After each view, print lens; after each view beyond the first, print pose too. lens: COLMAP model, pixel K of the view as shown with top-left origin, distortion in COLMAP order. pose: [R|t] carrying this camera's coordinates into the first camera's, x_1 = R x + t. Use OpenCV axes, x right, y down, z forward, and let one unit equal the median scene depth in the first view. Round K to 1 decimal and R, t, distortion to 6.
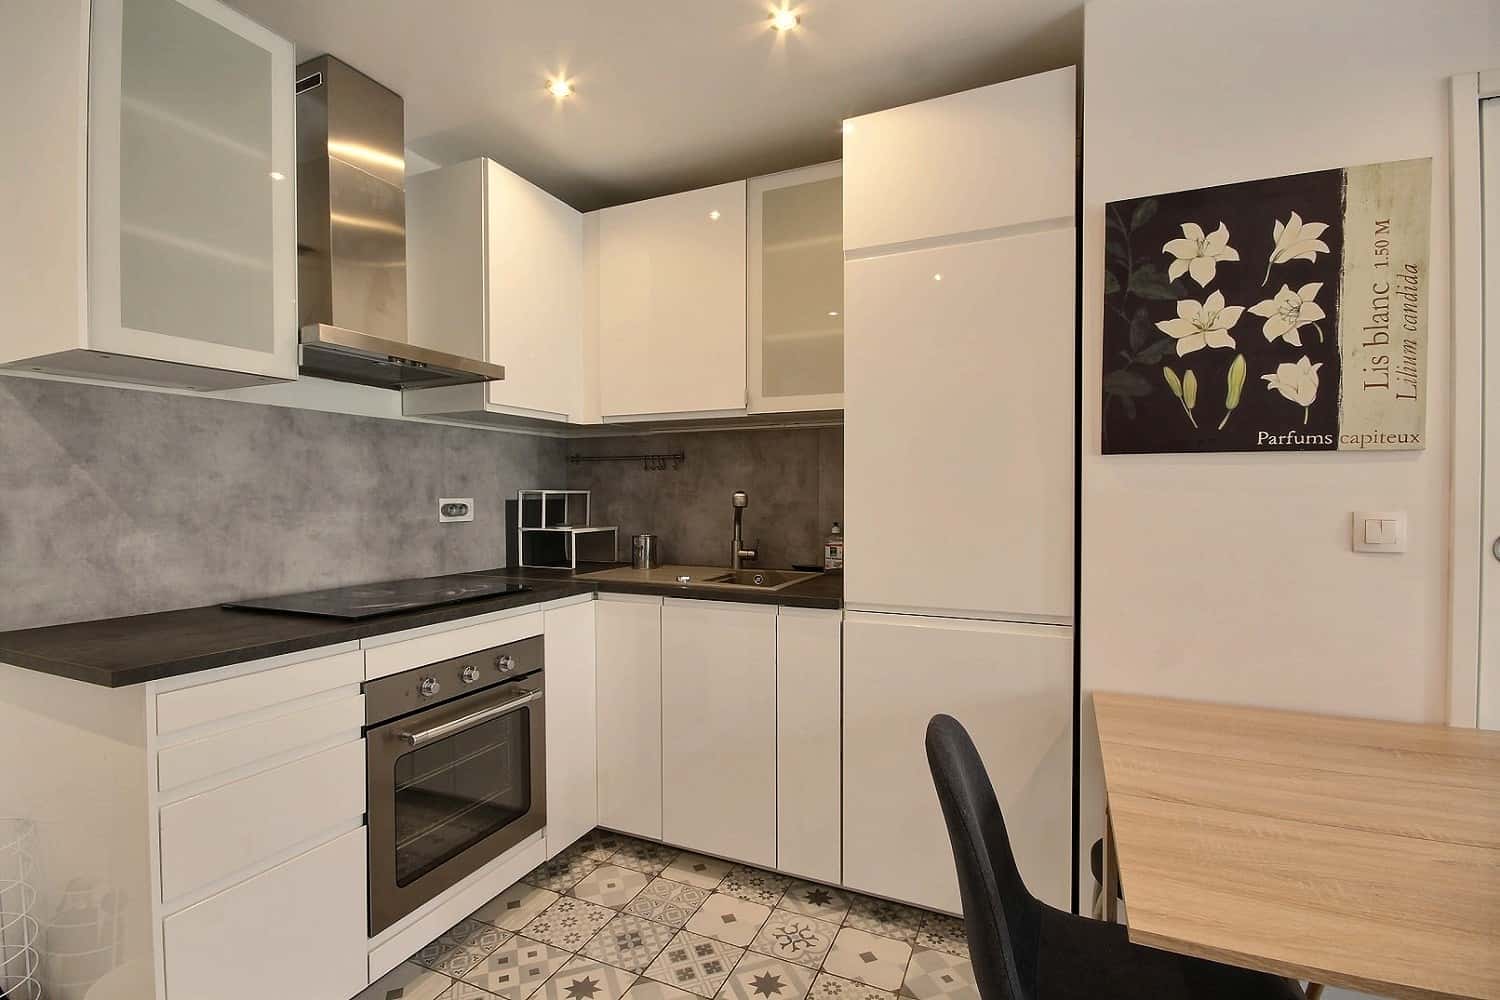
lens RADIAL K [[692.5, 0, 742.9], [0, 692.5, 504.7], [0, 0, 1]] dist [0.011808, -0.012821]
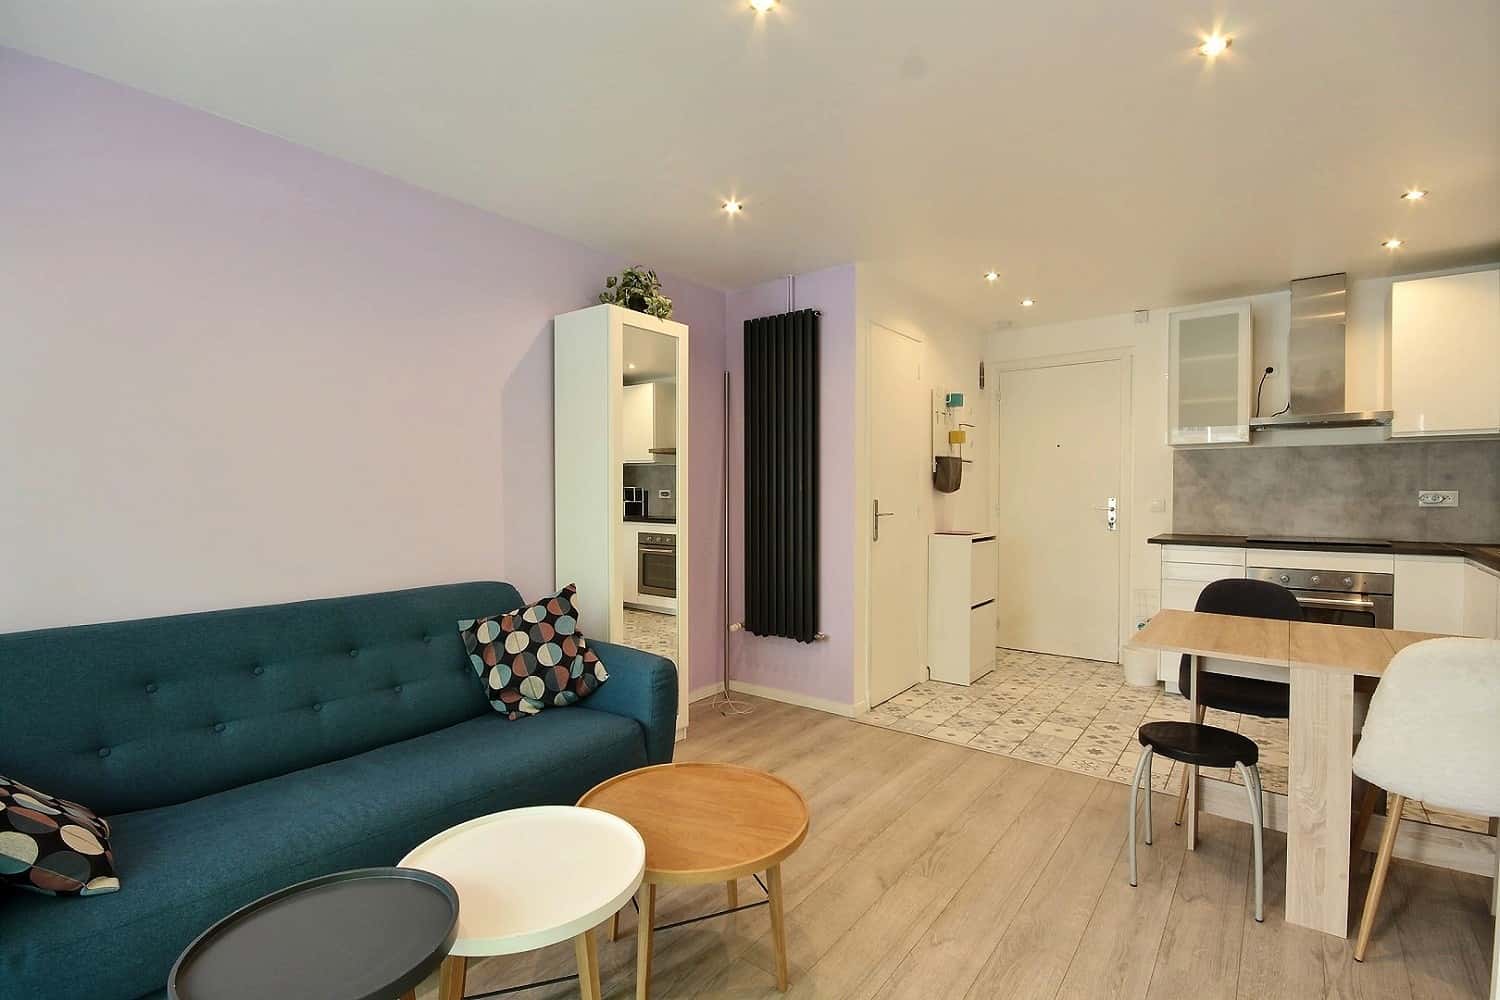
lens RADIAL K [[692.5, 0, 742.9], [0, 692.5, 504.7], [0, 0, 1]] dist [0.011808, -0.012821]
pose [[-0.232968, 0.023653, -0.972197, 2.122992], [-0.008276, 0.999620, 0.026303, -0.009755], [0.972449, 0.014174, -0.232684, -0.148951]]
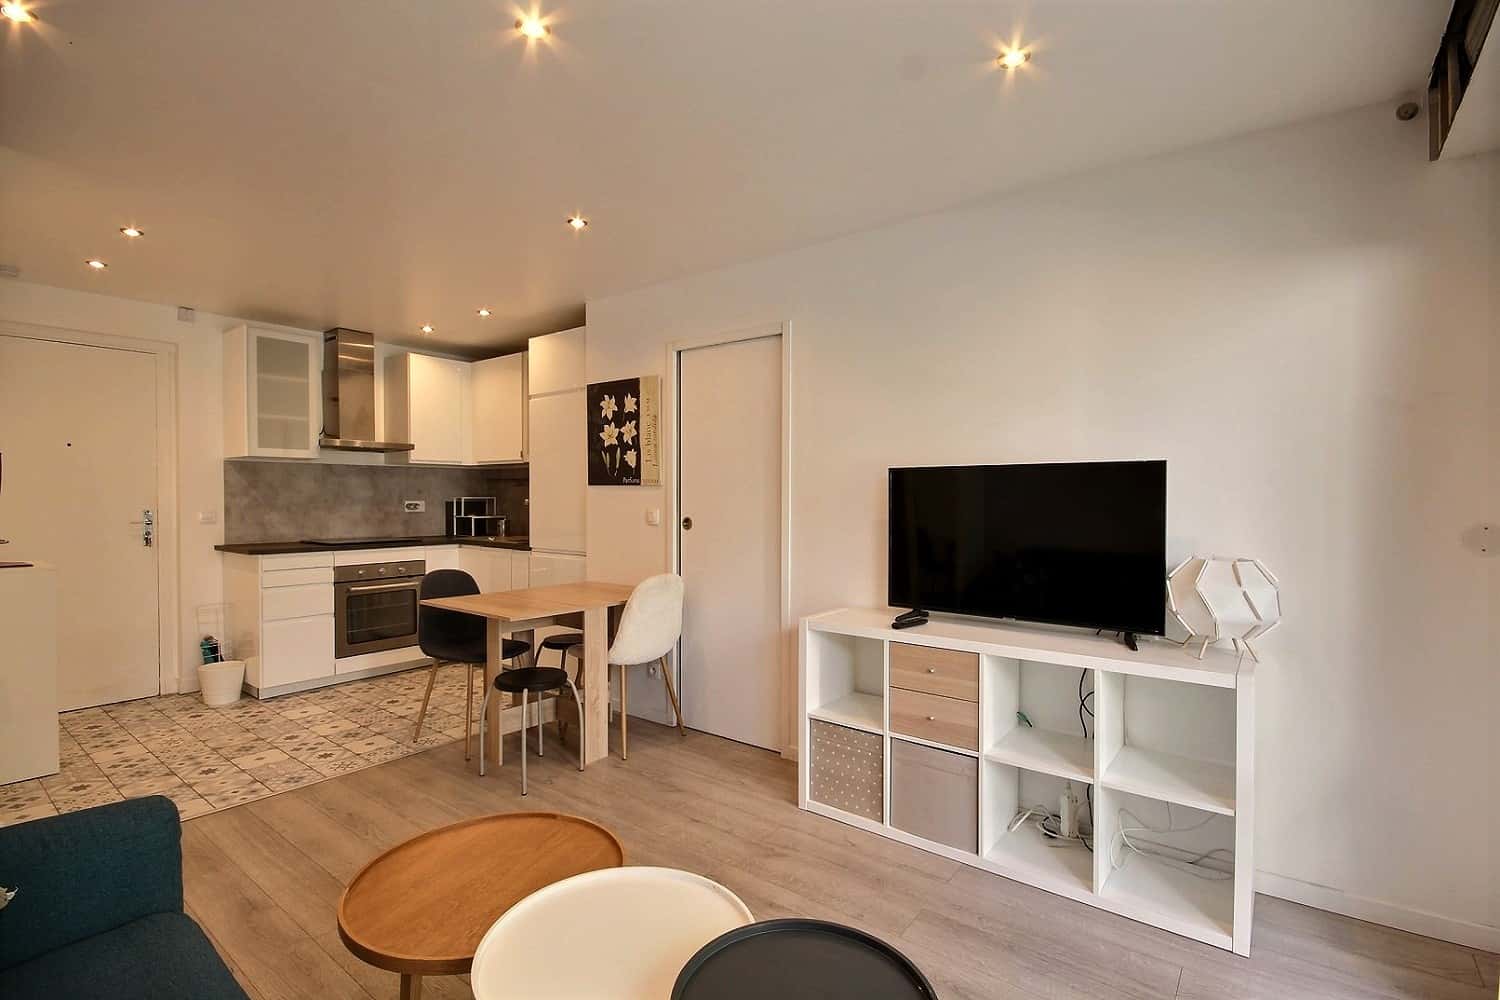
lens RADIAL K [[692.5, 0, 742.9], [0, 692.5, 504.7], [0, 0, 1]] dist [0.011808, -0.012821]
pose [[0.972080, 0.006053, -0.234570, 1.655127], [-0.006023, 0.999982, 0.000847, -0.008224], [0.234571, 0.000590, 0.972099, -1.294548]]
